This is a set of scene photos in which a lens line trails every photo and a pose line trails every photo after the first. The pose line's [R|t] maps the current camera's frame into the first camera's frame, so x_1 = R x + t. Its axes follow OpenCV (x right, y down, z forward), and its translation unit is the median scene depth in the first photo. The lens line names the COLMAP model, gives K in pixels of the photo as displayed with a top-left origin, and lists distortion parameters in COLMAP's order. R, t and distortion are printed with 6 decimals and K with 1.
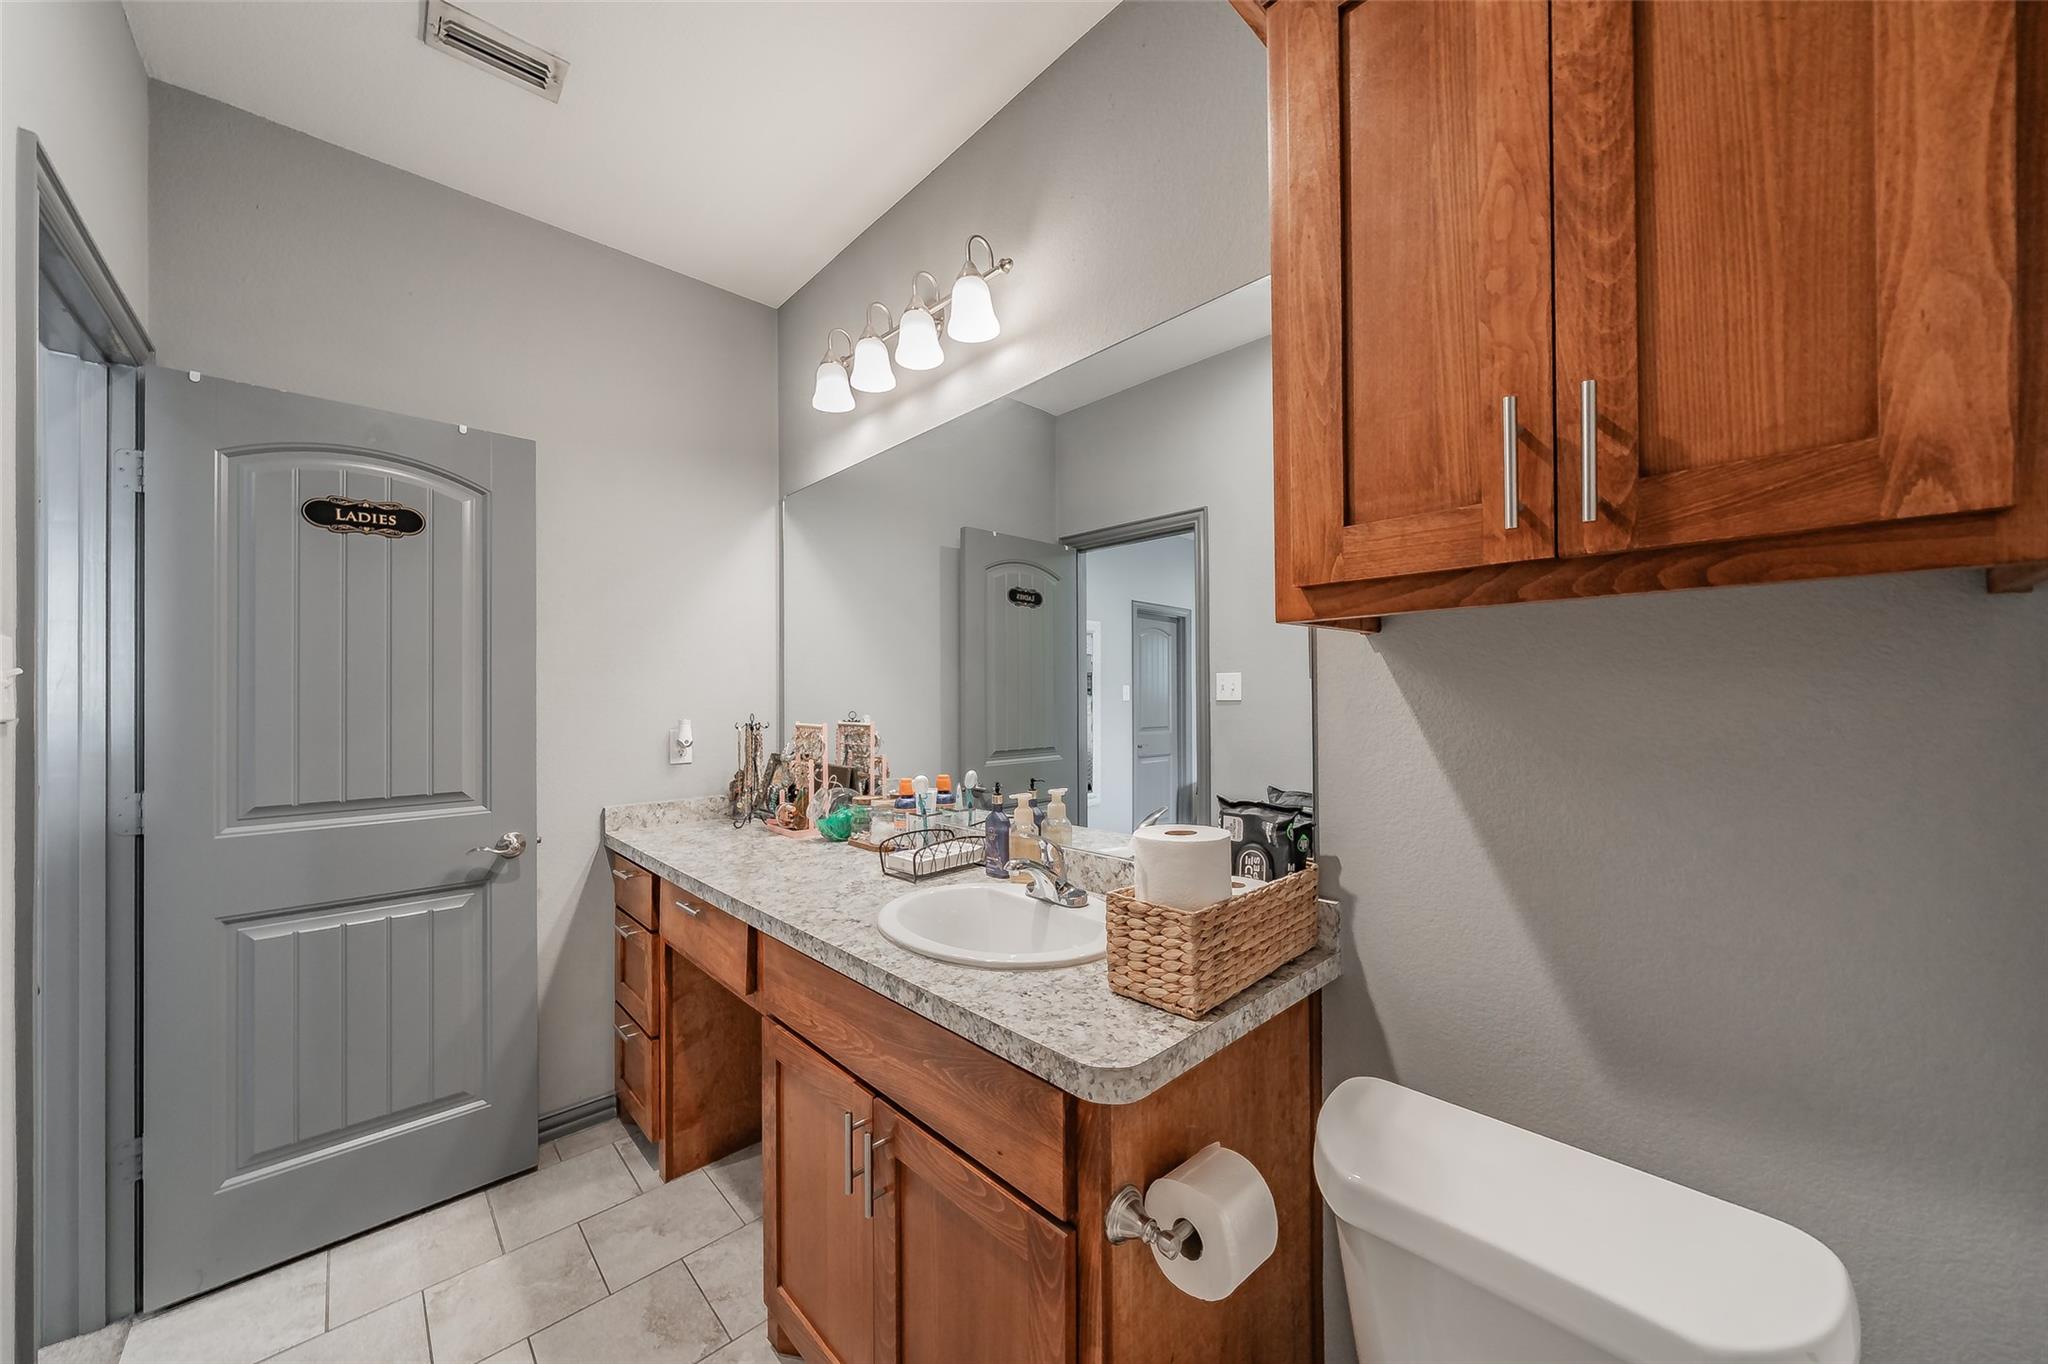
lens RADIAL K [[723.5, 0, 1008.9], [0, 723.5, 684.4], [0, 0, 1]] dist [0.000261, -0.000005]
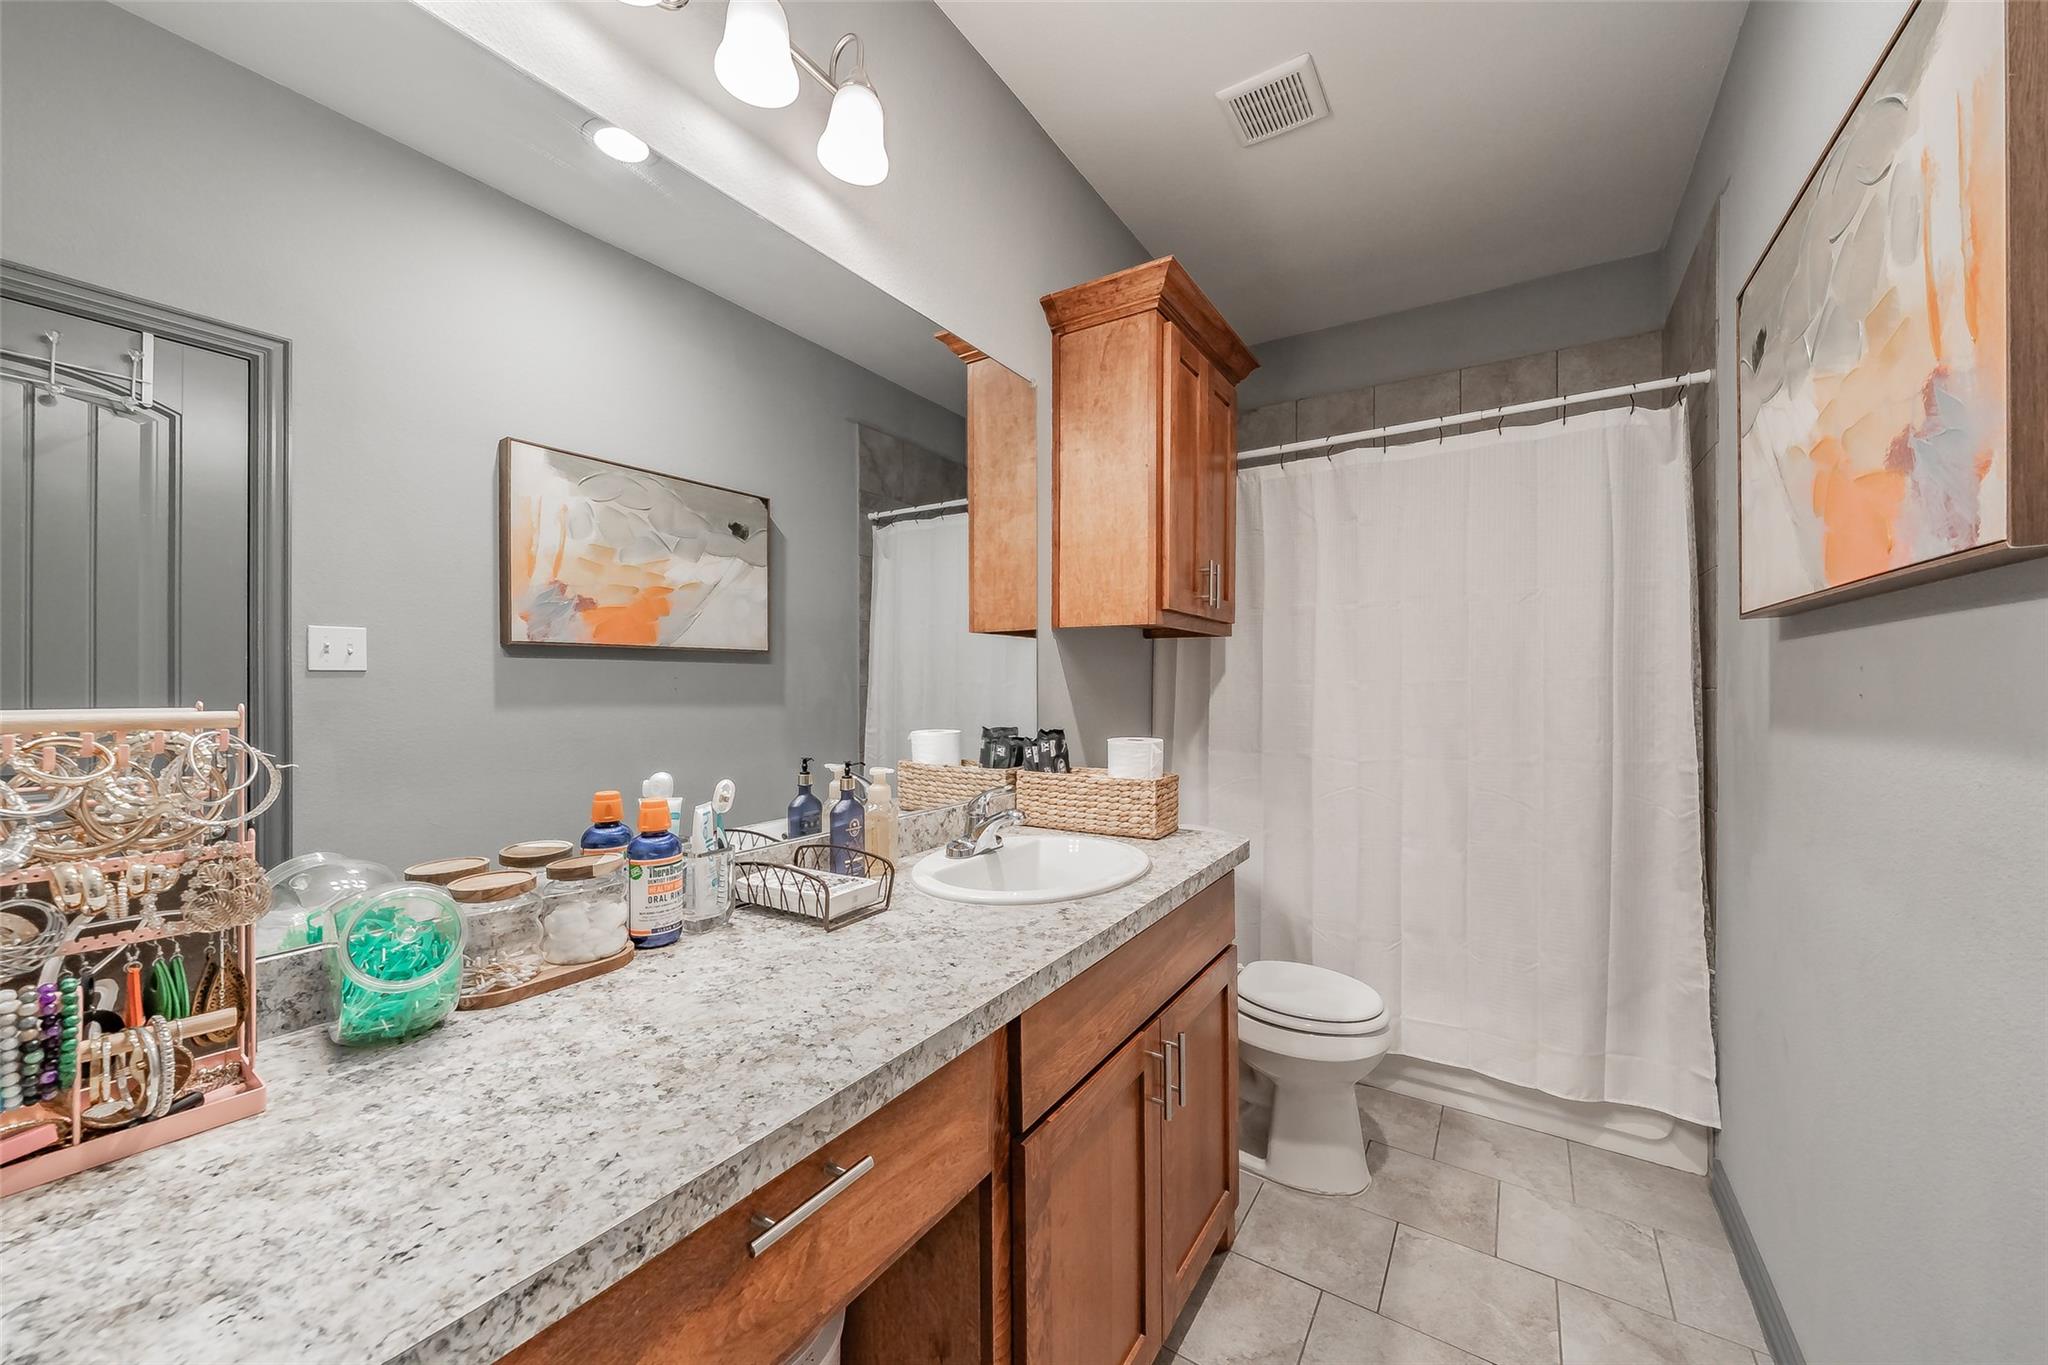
lens RADIAL K [[748.5, 0, 1045.6], [0, 748.5, 683.5], [0, 0, 1]] dist [-0.002432, -0.000337]
pose [[-0.254609, 0.004884, 0.967032, -1.131999], [-0.011953, 0.999895, -0.008197, 0.074935], [-0.966970, -0.013646, -0.254523, 1.340630]]
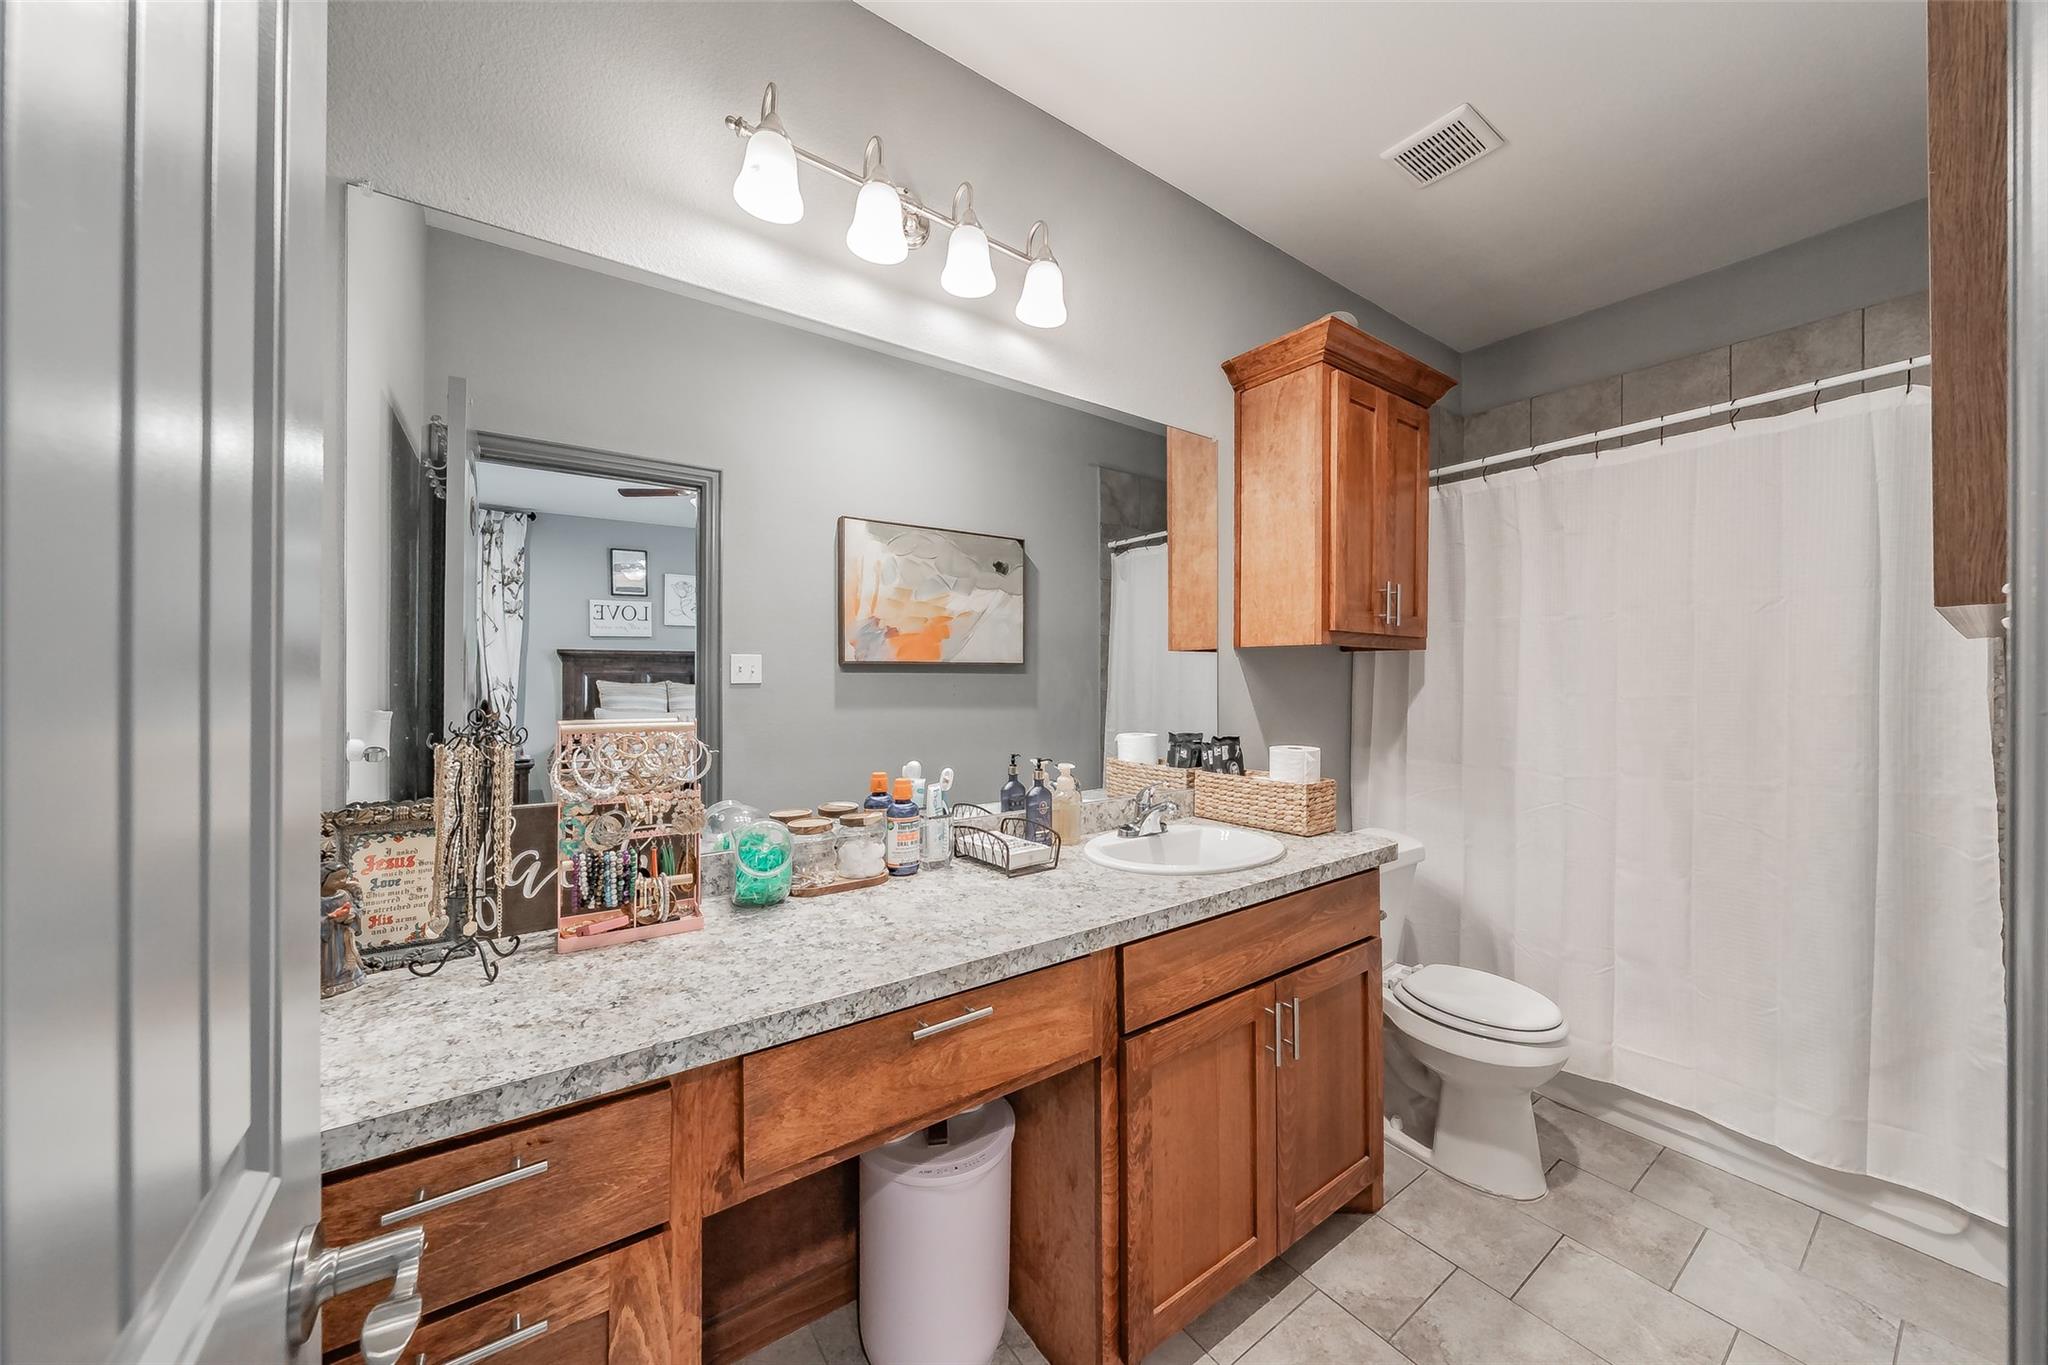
lens RADIAL K [[723.9, 0, 1056.6], [0, 723.9, 678.8], [0, 0, 1]] dist [0.000423, 0.000025]
pose [[0.105974, 0.006889, 0.994345, -1.409465], [-0.015253, 0.999870, -0.005302, 0.035058], [-0.994252, -0.014604, 0.106065, 1.160619]]
